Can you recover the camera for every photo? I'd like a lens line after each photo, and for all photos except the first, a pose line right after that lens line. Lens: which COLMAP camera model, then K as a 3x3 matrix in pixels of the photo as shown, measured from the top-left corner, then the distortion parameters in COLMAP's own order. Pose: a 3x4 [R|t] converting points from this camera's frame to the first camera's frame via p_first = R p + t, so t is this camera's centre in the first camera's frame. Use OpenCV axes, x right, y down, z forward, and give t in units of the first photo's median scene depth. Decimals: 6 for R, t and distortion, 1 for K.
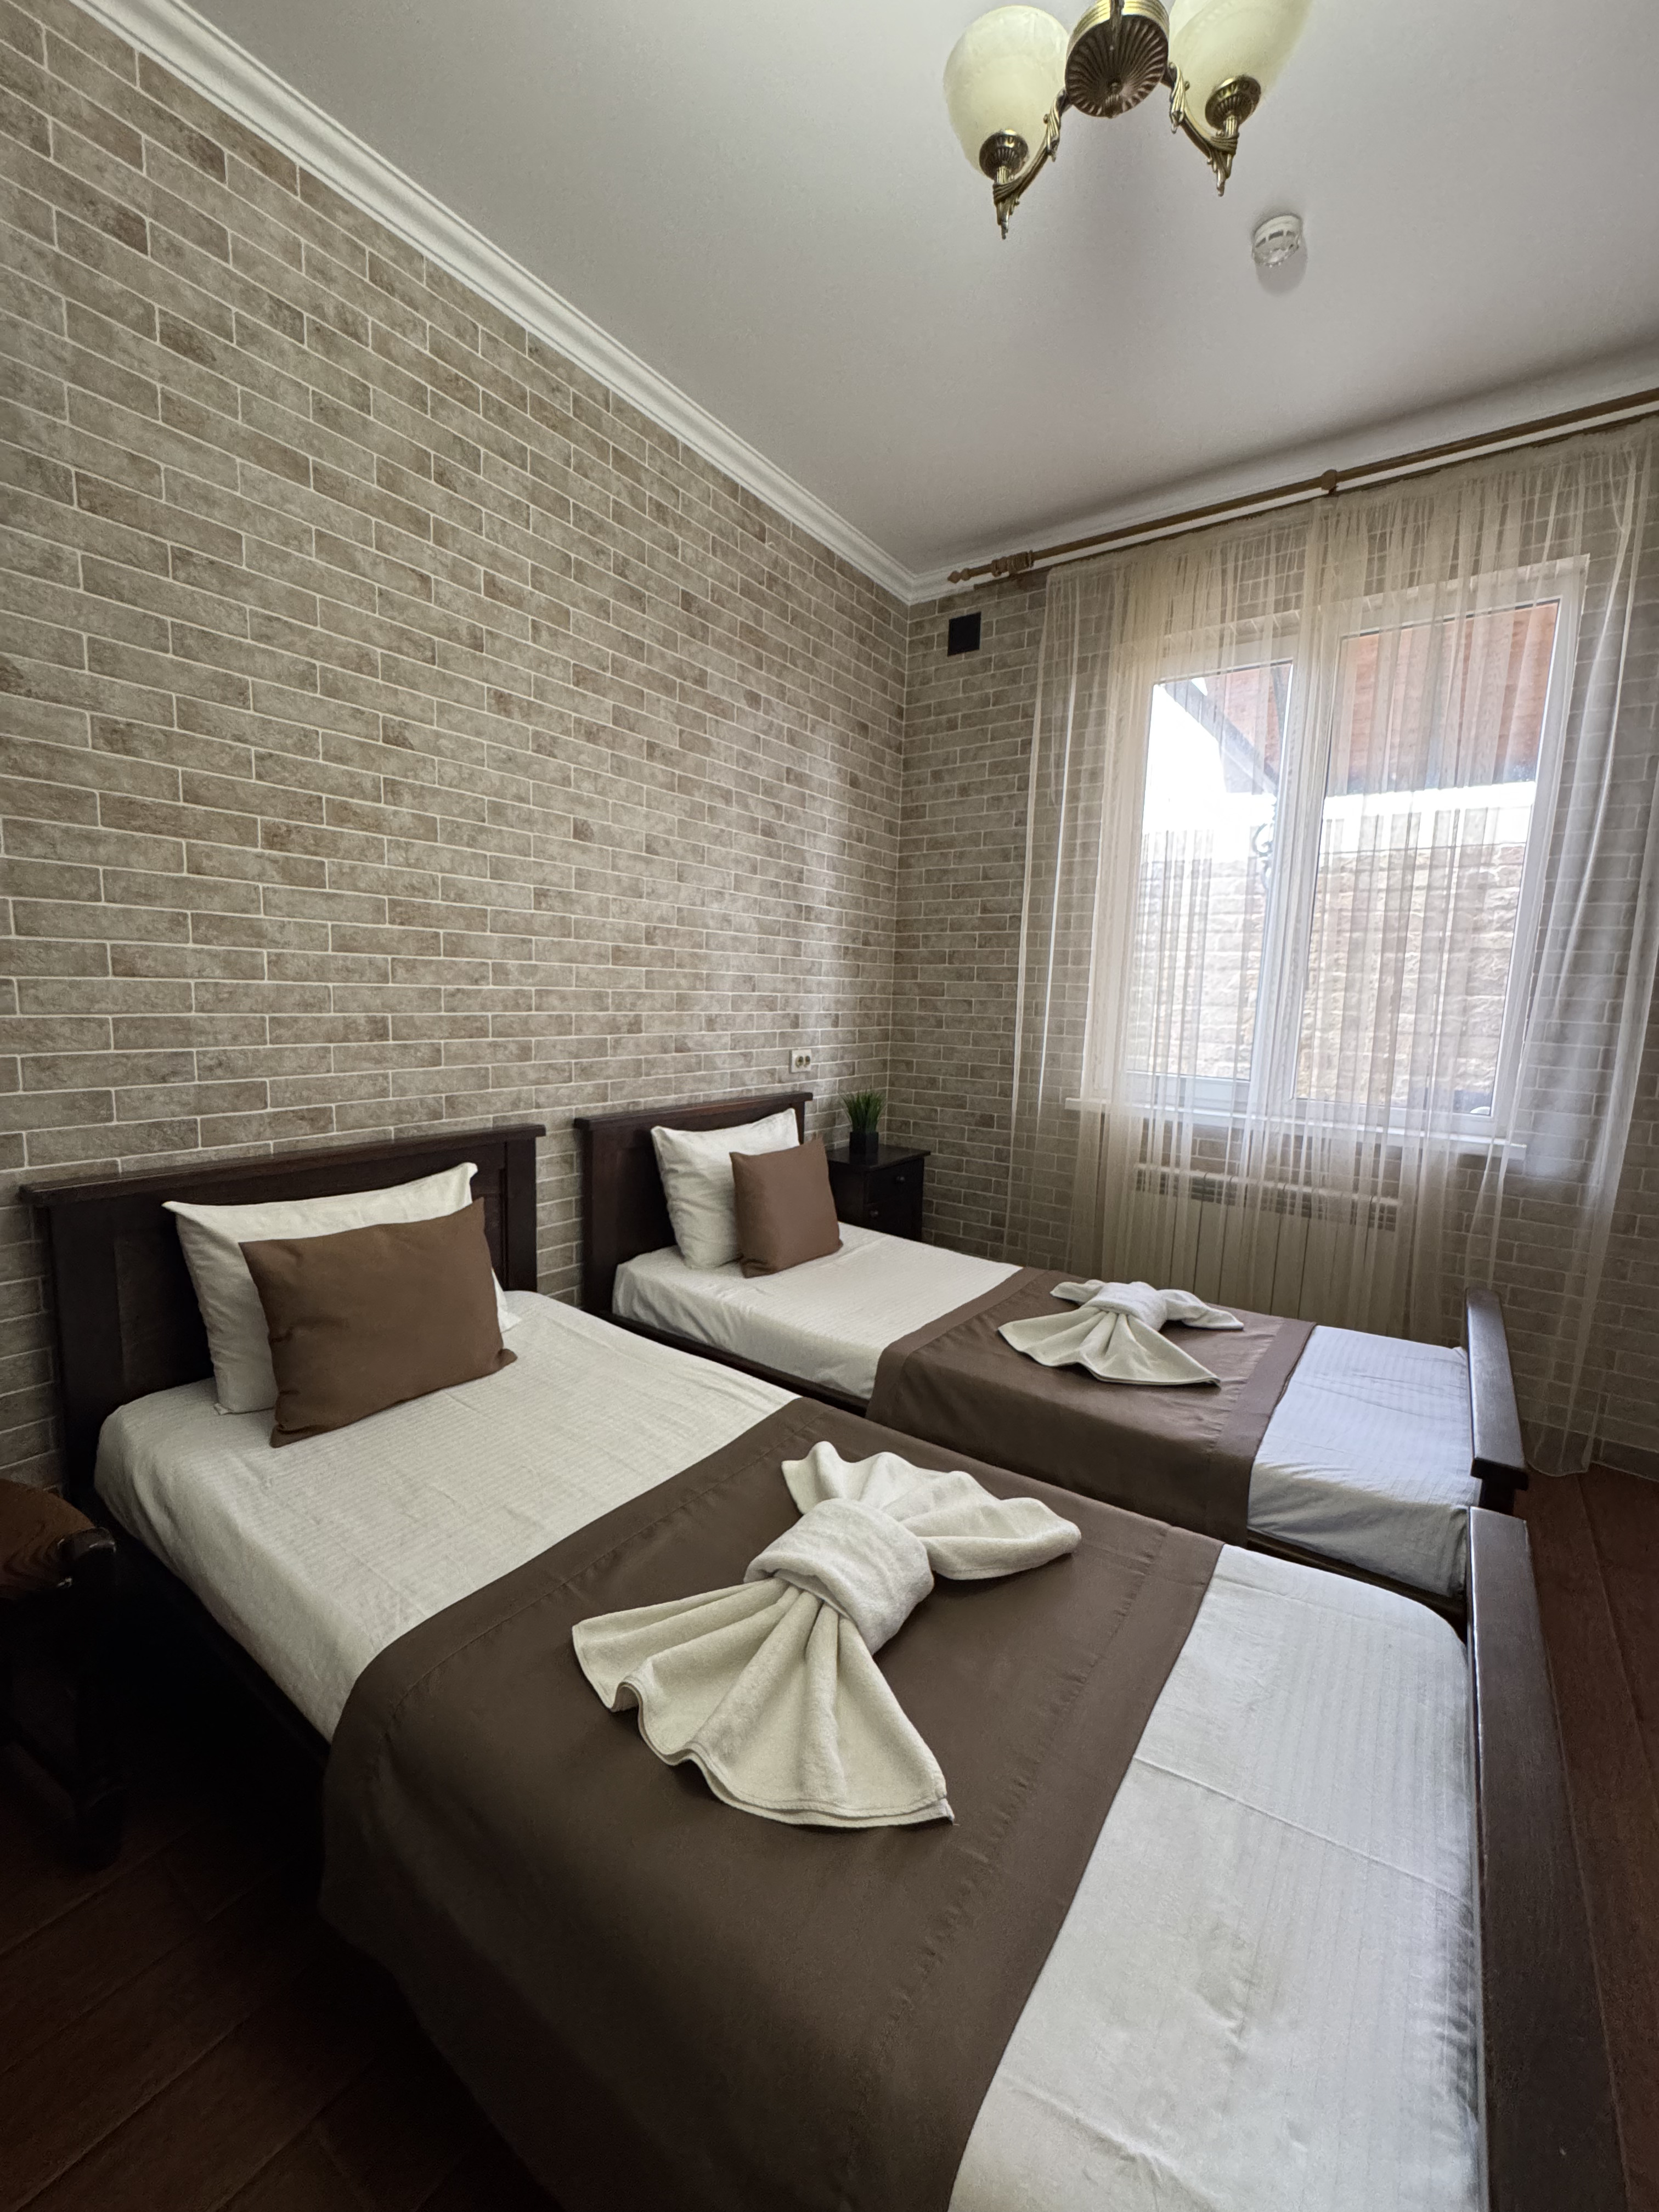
lens RADIAL K [[873.7, 0, 829.5], [0, 873.7, 1106.0], [0, 0, 1]] dist [-0.001561, -0.000082]
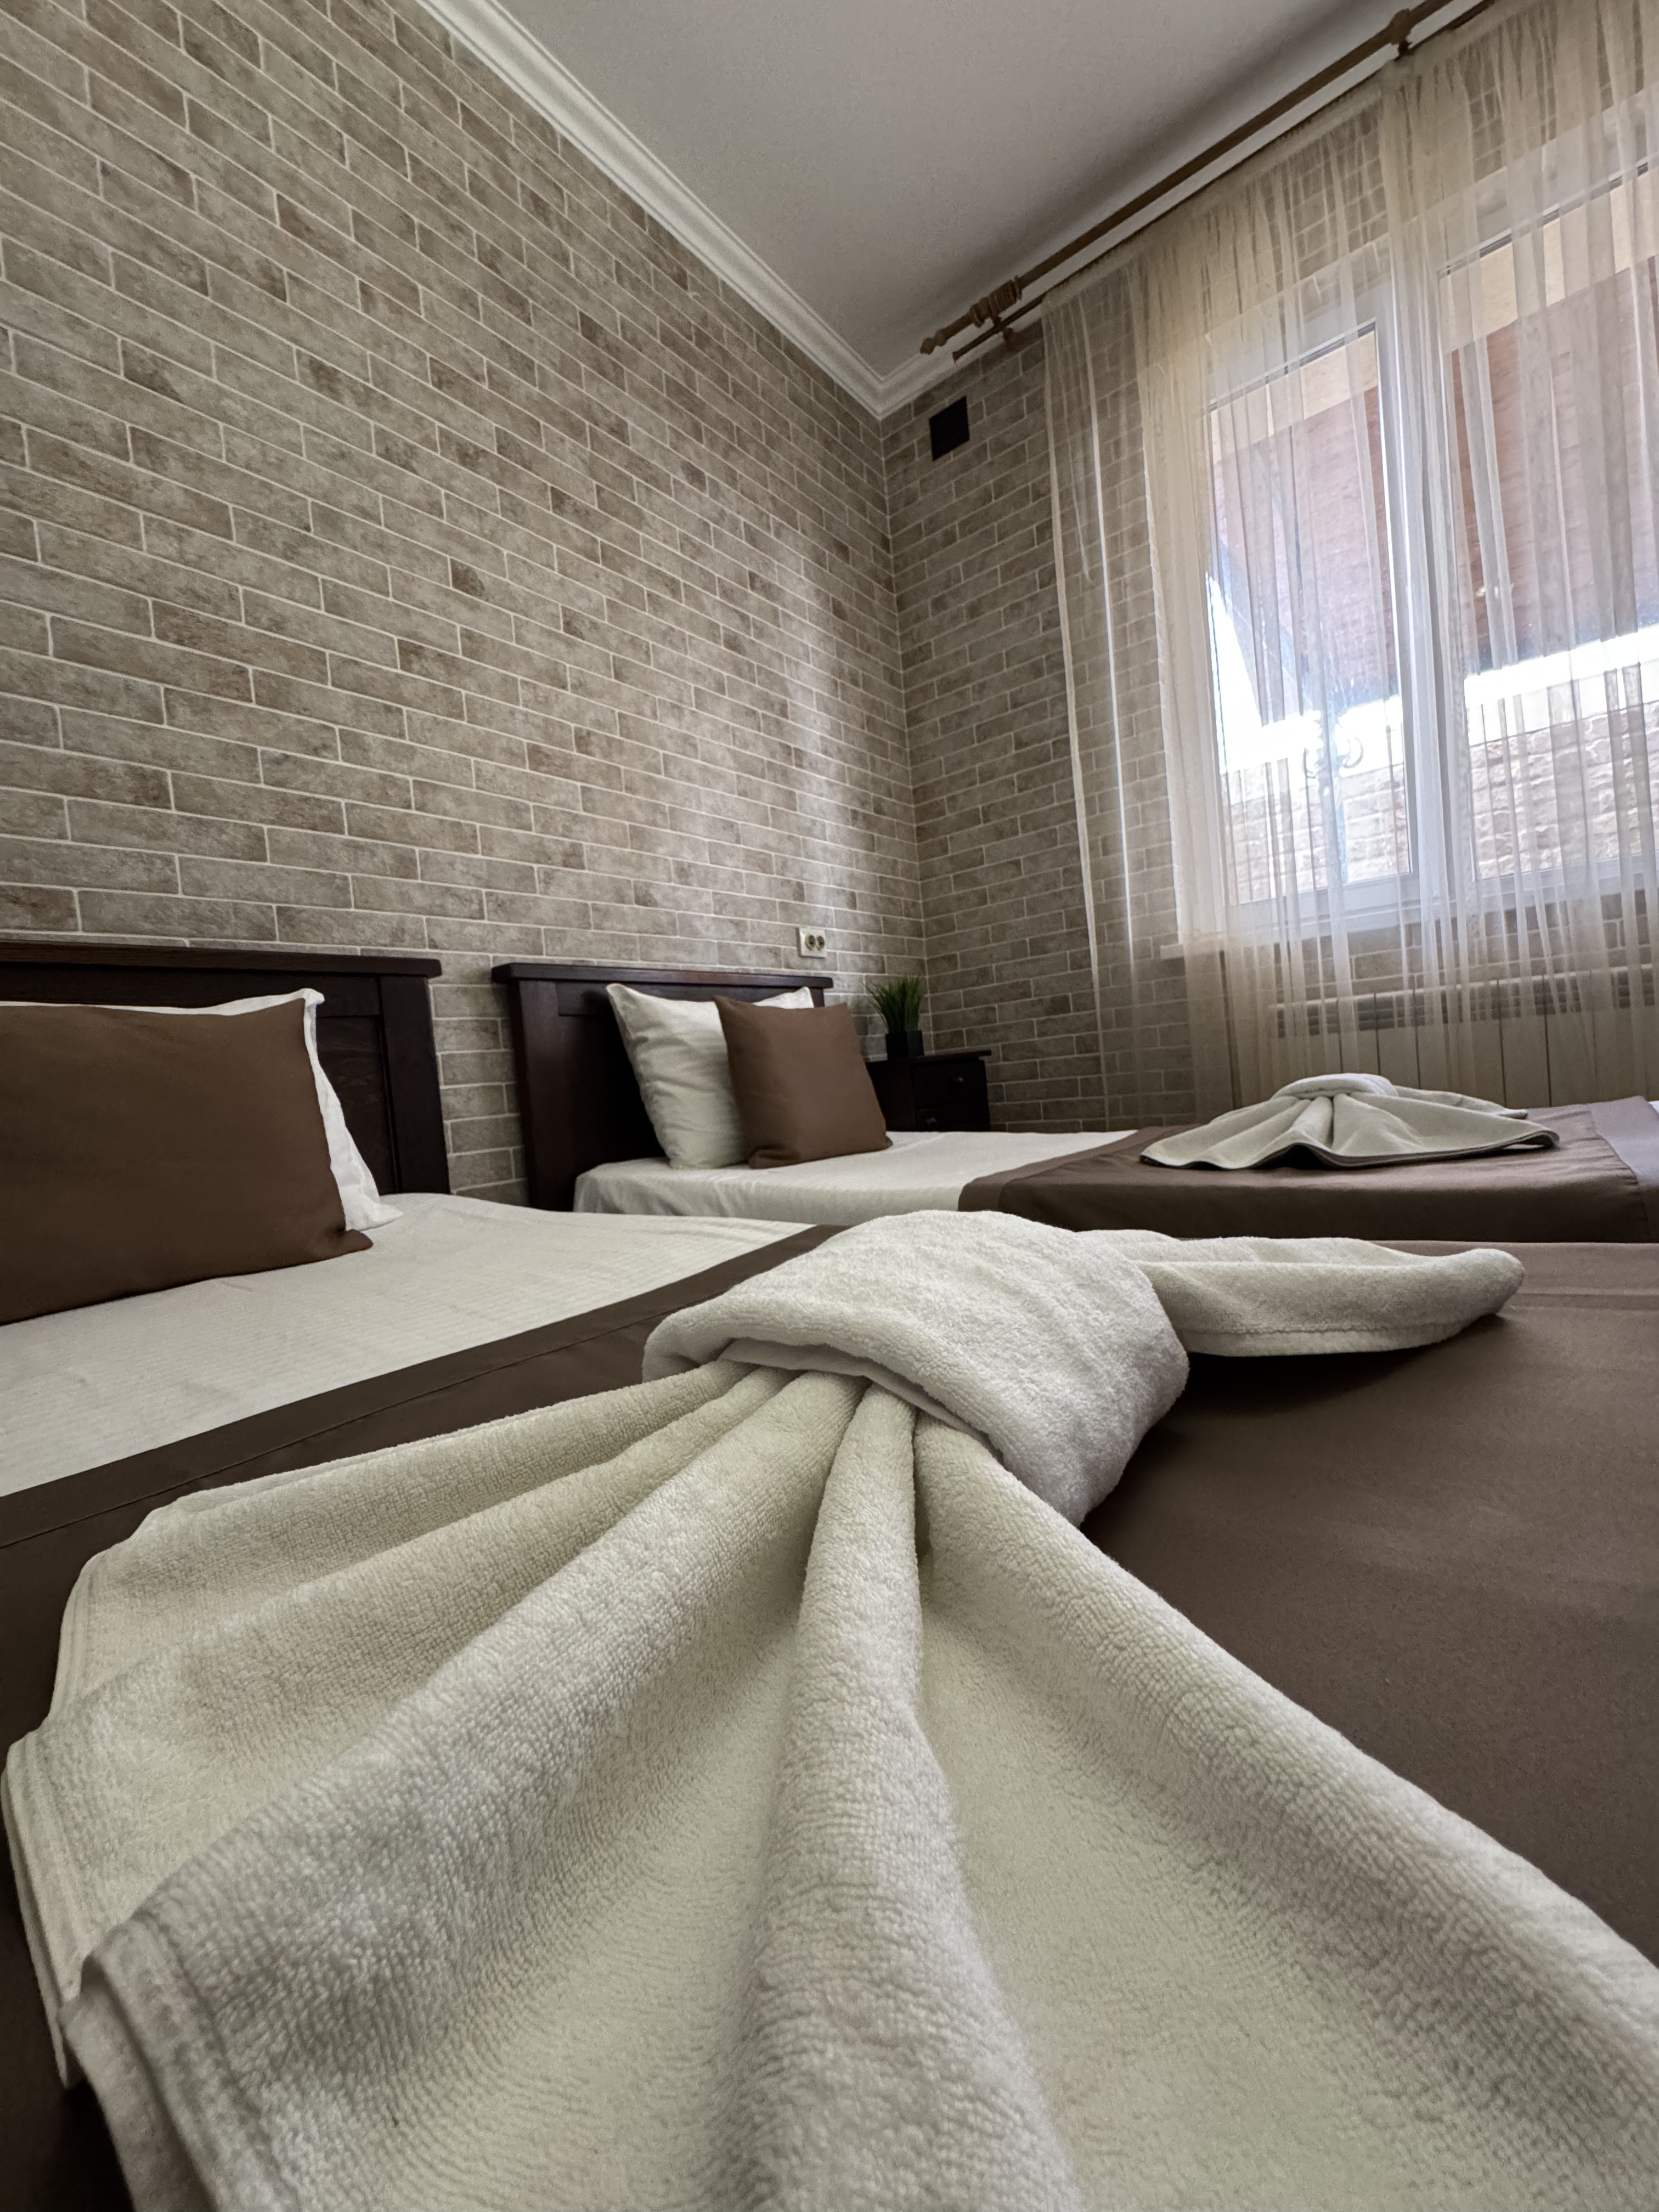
lens RADIAL K [[884.8, 0, 829.5], [0, 884.8, 1106.0], [0, 0, 1]] dist [-0.000806, 0.000565]
pose [[0.991359, -0.123221, -0.044980, -0.000016], [0.118836, 0.988848, -0.089763, 0.203130], [0.055539, 0.083642, 0.994947, 0.277493]]
